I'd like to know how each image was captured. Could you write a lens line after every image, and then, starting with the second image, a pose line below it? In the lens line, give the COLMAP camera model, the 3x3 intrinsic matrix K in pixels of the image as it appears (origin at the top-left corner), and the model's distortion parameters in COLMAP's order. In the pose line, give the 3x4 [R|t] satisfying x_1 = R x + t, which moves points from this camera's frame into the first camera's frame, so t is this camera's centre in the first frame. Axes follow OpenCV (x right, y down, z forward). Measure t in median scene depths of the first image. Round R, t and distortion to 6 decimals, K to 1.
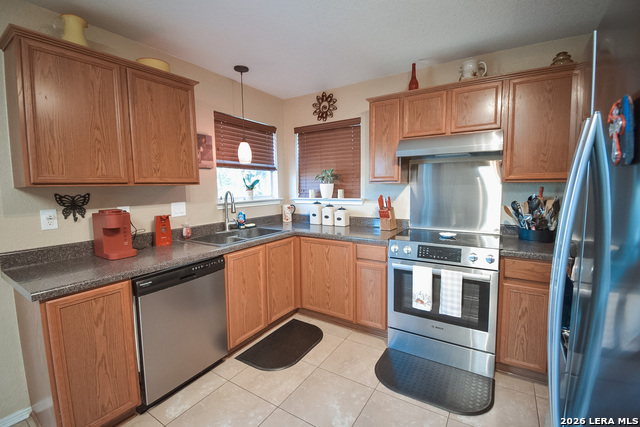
lens RADIAL K [[281.1, 0, 321.3], [0, 281.1, 210.1], [0, 0, 1]] dist [0.026776, -0.029609]
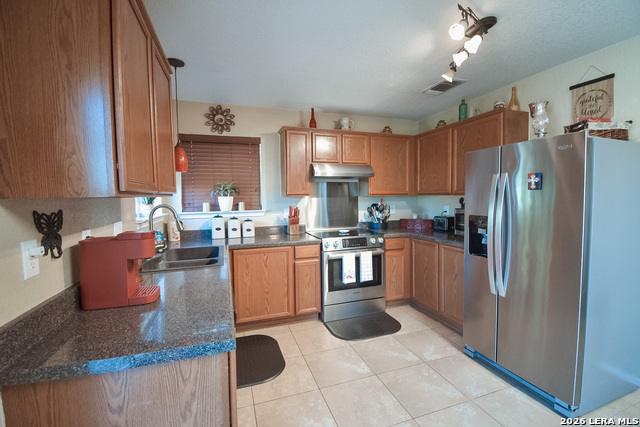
lens RADIAL K [[281.1, 0, 321.3], [0, 281.1, 210.1], [0, 0, 1]] dist [0.026776, -0.029609]
pose [[0.626477, -0.034304, 0.778685, -0.583301], [0.074723, 0.997073, -0.016193, -0.005509], [-0.775850, 0.068330, 0.627206, 0.126997]]
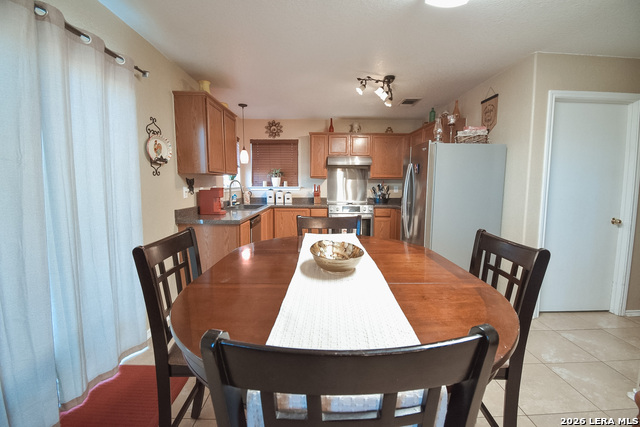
lens RADIAL K [[281.1, 0, 321.3], [0, 281.1, 210.1], [0, 0, 1]] dist [0.026776, -0.029609]
pose [[0.838857, -0.035281, 0.543207, -0.686475], [0.032731, 0.999361, 0.014363, 0.082327], [-0.543366, 0.005731, 0.839476, -0.516676]]
